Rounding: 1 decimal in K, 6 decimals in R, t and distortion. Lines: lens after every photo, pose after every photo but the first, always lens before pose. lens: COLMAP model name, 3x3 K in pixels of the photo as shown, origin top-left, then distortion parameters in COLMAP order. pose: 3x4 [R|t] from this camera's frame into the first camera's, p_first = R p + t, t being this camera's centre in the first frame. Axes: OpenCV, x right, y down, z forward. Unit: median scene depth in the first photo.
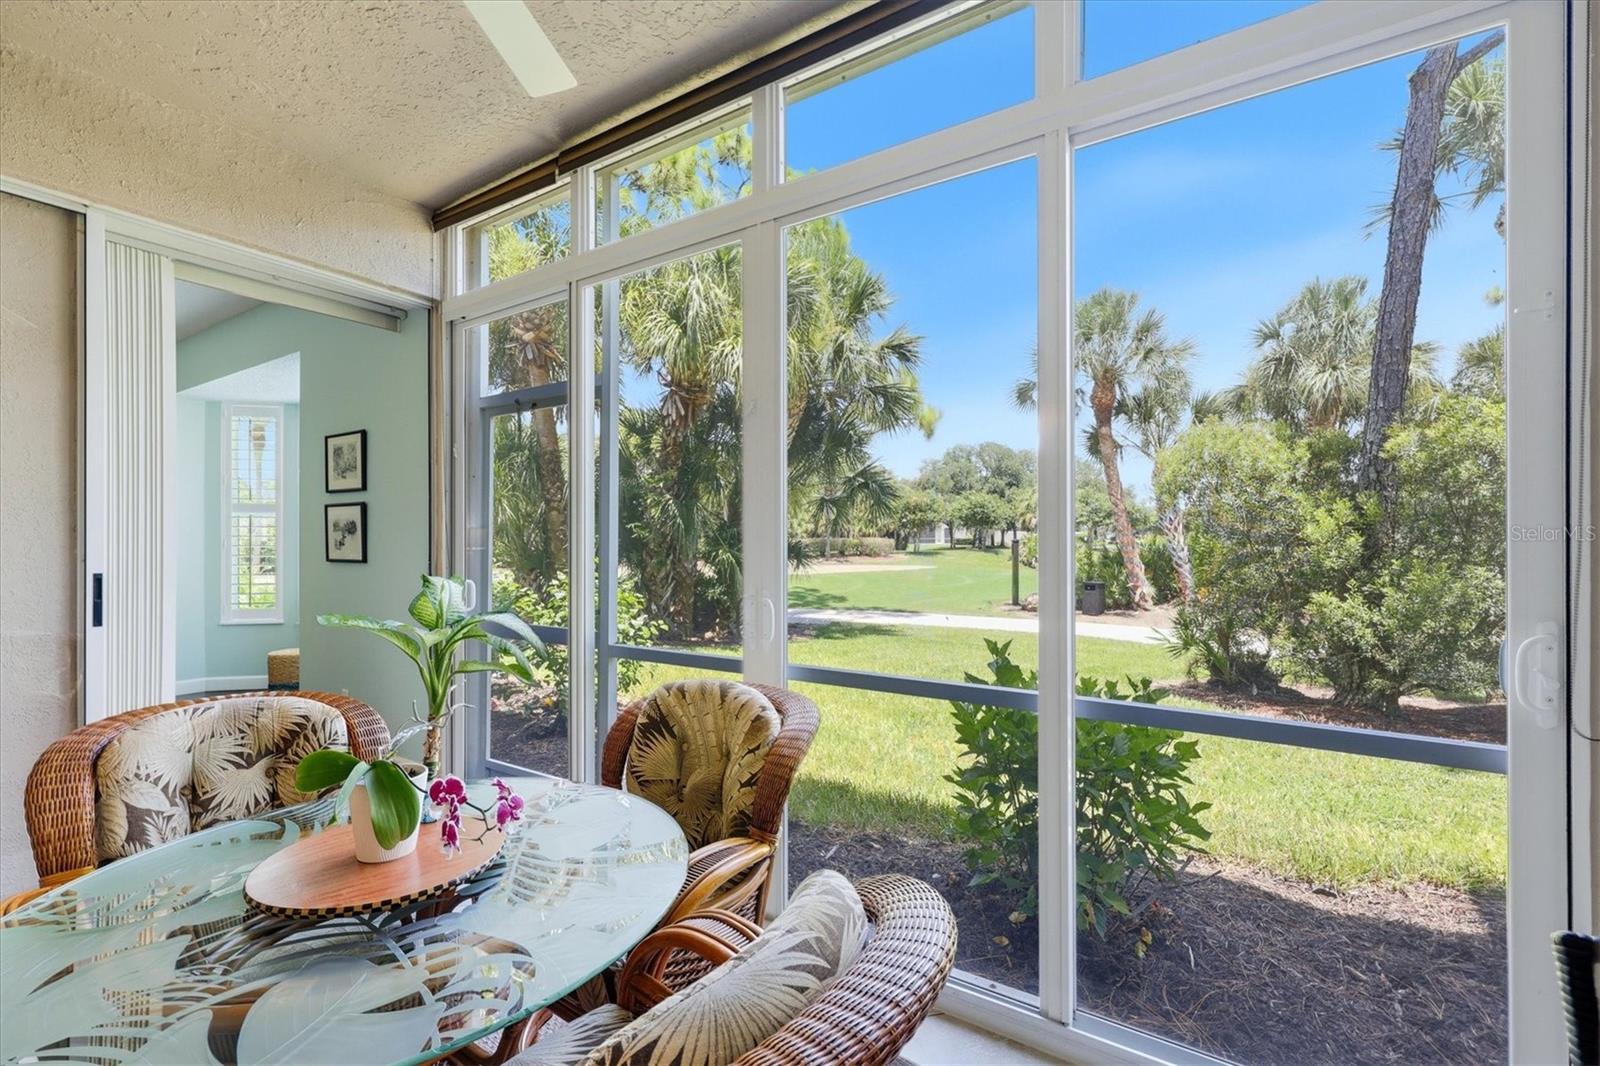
lens RADIAL K [[728.4, 0, 796.8], [0, 728.4, 539.7], [0, 0, 1]] dist [-0.000993, -0.000131]
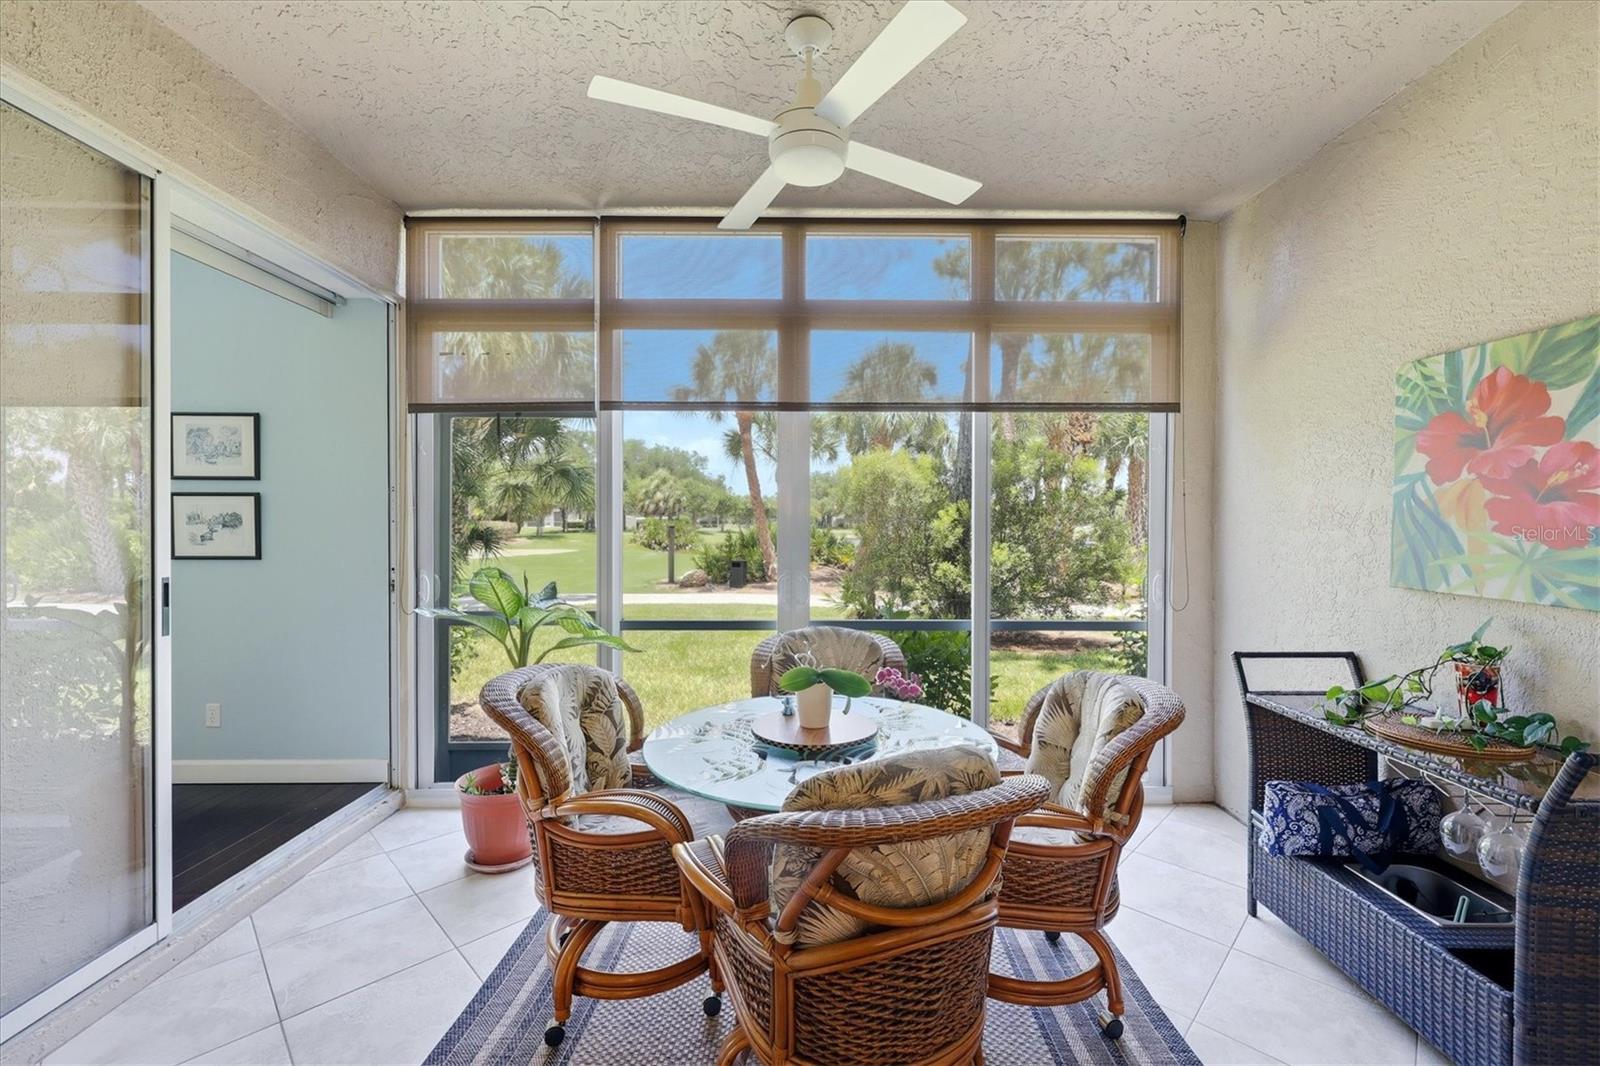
lens RADIAL K [[728.4, 0, 801.7], [0, 728.4, 531.1], [0, 0, 1]] dist [-0.000993, -0.000131]
pose [[0.814087, -0.002789, 0.580736, -0.452510], [-0.005626, 0.999904, 0.012688, -0.014993], [-0.580716, -0.013596, 0.813993, -0.109409]]
